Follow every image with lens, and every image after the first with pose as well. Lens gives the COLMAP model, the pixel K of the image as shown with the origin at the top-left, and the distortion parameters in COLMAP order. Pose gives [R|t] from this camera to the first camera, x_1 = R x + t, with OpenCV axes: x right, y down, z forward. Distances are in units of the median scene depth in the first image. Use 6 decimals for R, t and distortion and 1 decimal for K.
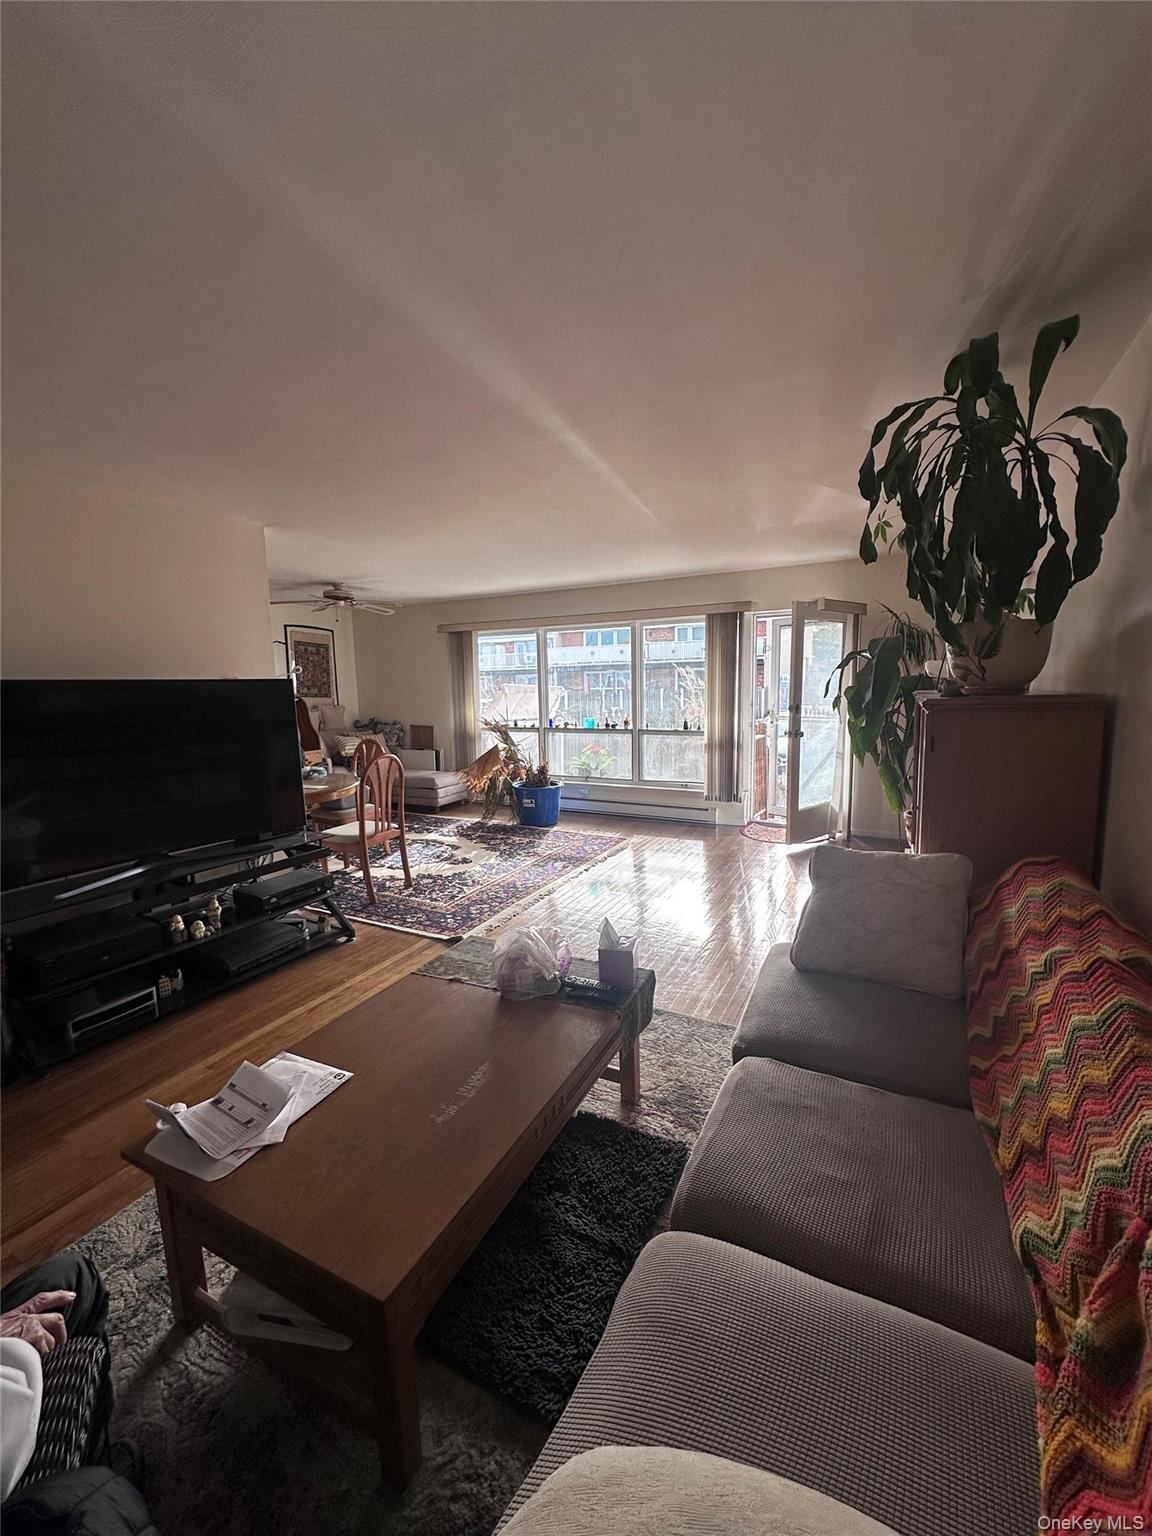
lens RADIAL K [[612.6, 0, 574.0], [0, 612.6, 773.6], [0, 0, 1]] dist [-0.002138, 0.000843]
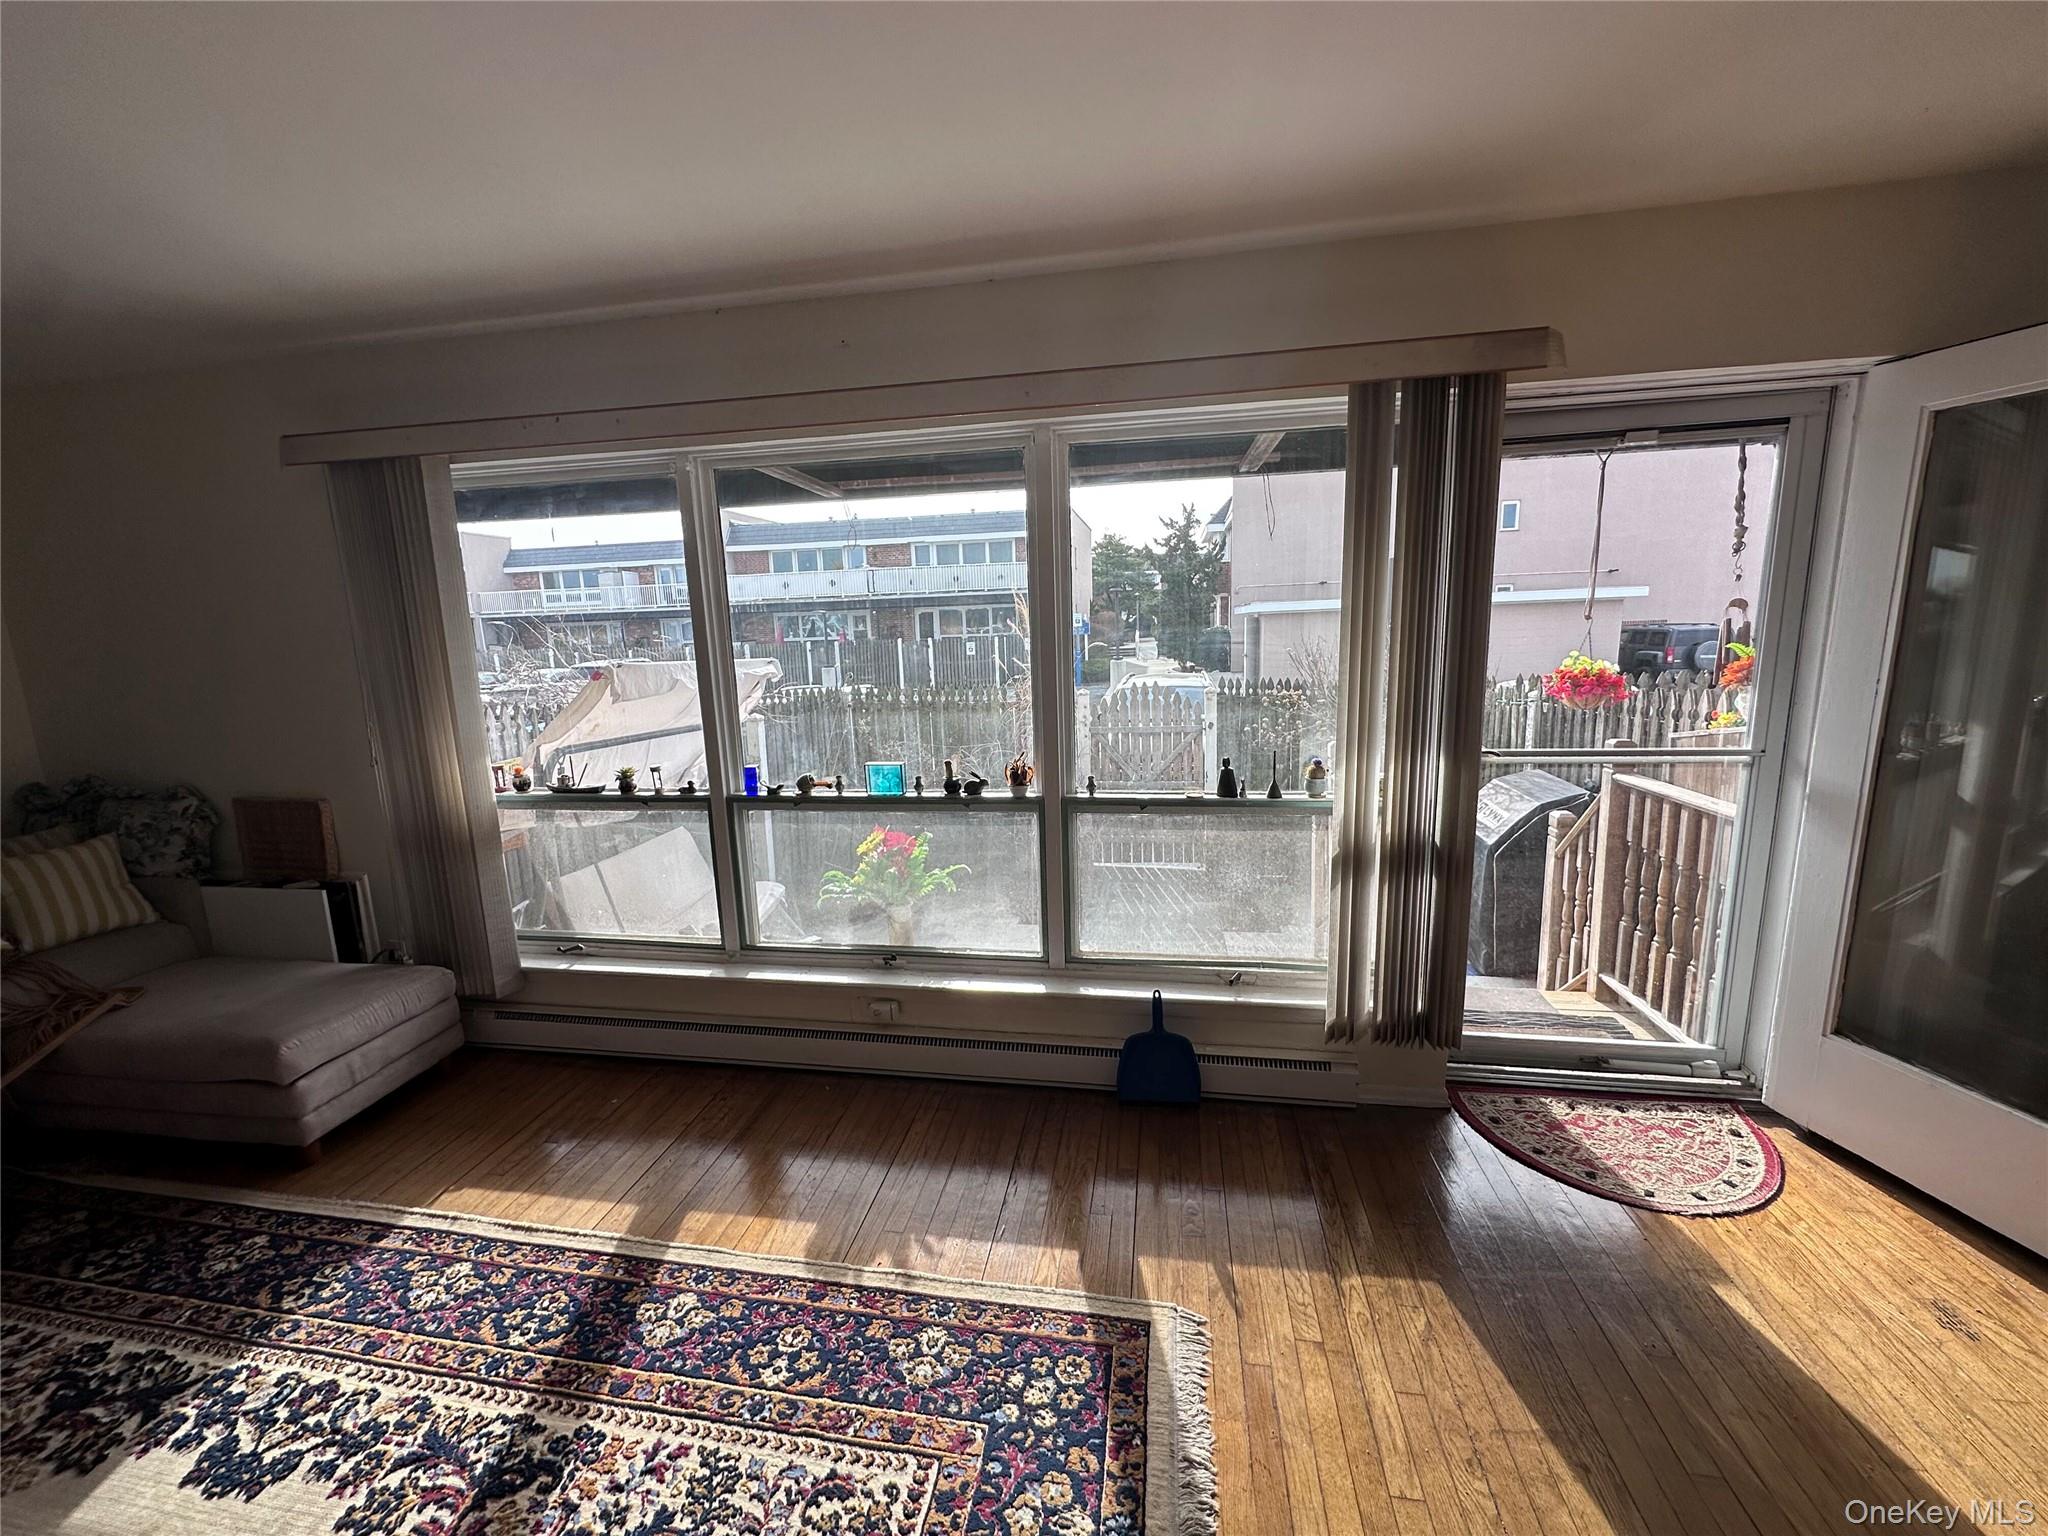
lens RADIAL K [[816.9, 0, 1023.5], [0, 816.9, 764.6], [0, 0, 1]] dist [-0.002138, 0.000843]
pose [[0.950593, -0.064237, 0.303722, -0.034281], [0.058452, 0.997894, 0.028109, -0.101454], [-0.304888, -0.008967, 0.952346, 0.623466]]
